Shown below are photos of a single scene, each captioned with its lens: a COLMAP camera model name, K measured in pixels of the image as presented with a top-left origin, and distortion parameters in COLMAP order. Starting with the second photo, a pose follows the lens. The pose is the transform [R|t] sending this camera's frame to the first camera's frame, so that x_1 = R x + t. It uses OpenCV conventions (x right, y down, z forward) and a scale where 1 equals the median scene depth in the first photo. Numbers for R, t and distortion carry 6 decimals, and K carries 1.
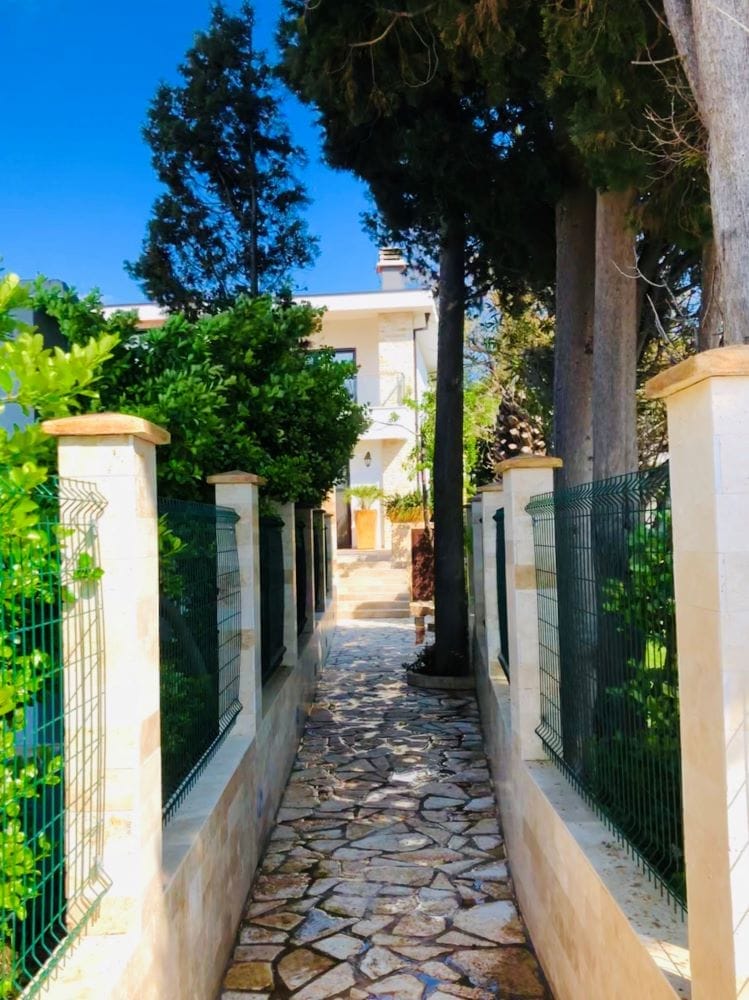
lens RADIAL K [[897.0, 0, 370.8], [0, 897.0, 494.3], [0, 0, 1]] dist [0.069075, -0.094753]
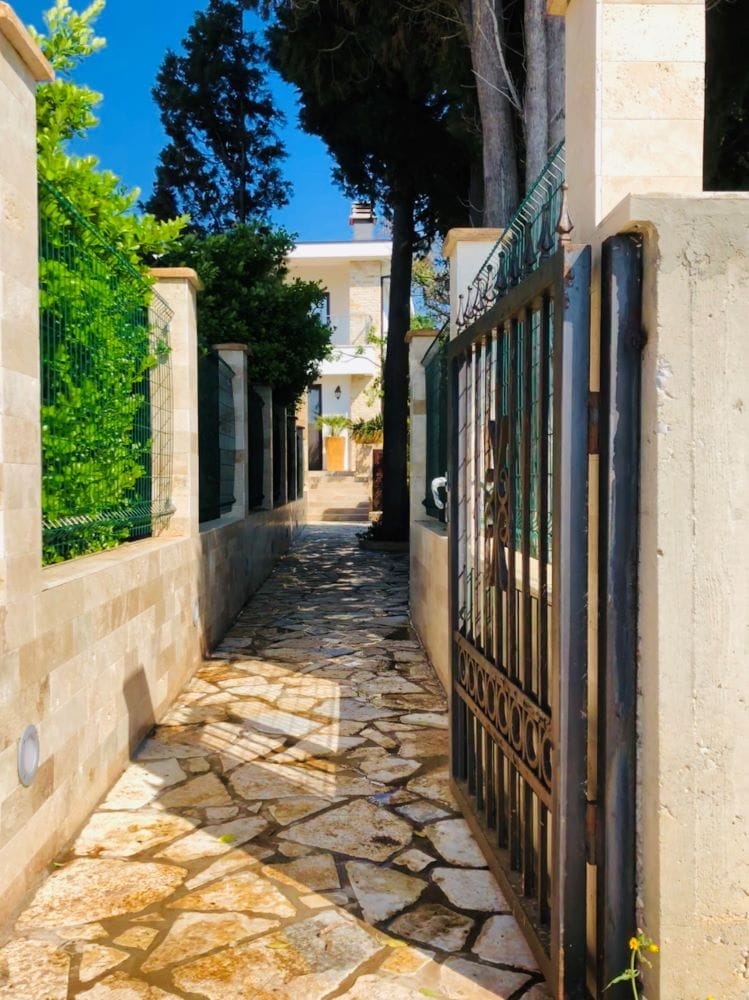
lens RADIAL K [[852.0, 0, 384.6], [0, 852.0, 498.7], [0, 0, 1]] dist [0.036847, 0.003114]
pose [[0.998687, 0.019499, 0.047367, 0.019717], [-0.022447, 0.997790, 0.062536, 0.071825], [-0.046043, -0.063517, 0.996918, -0.220665]]
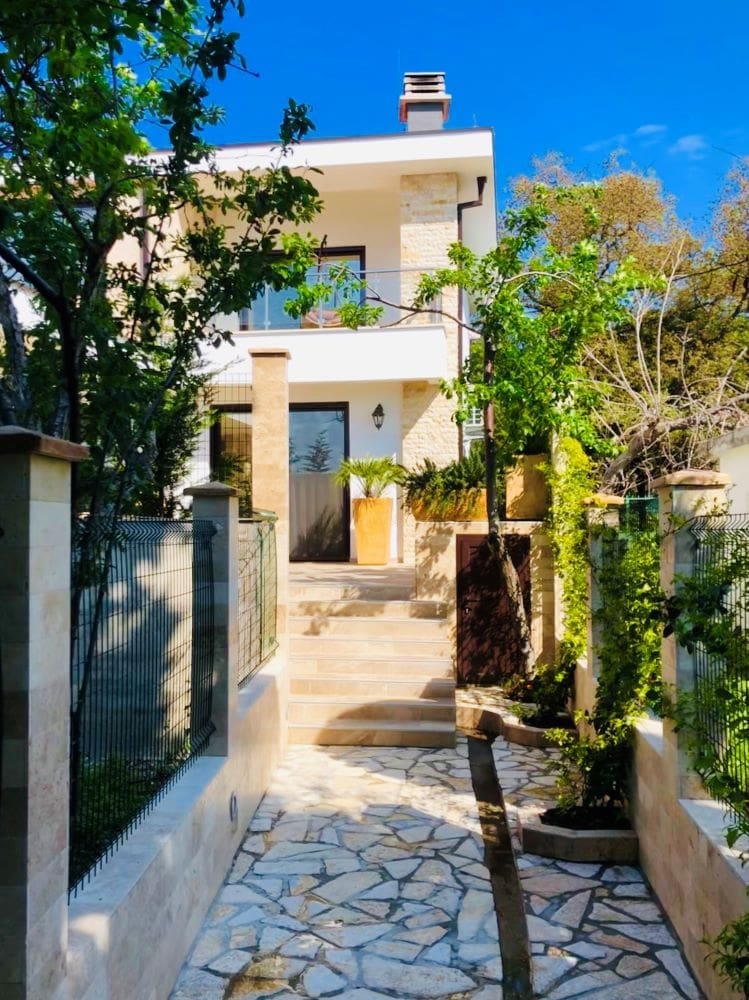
lens RADIAL K [[852.0, 0, 373.0], [0, 852.0, 502.2], [0, 0, 1]] dist [0.036847, 0.003114]
pose [[0.999444, 0.019355, -0.027131, 0.026793], [-0.019061, 0.999757, 0.011045, 0.036319], [0.027338, -0.010522, 0.999571, 1.162922]]
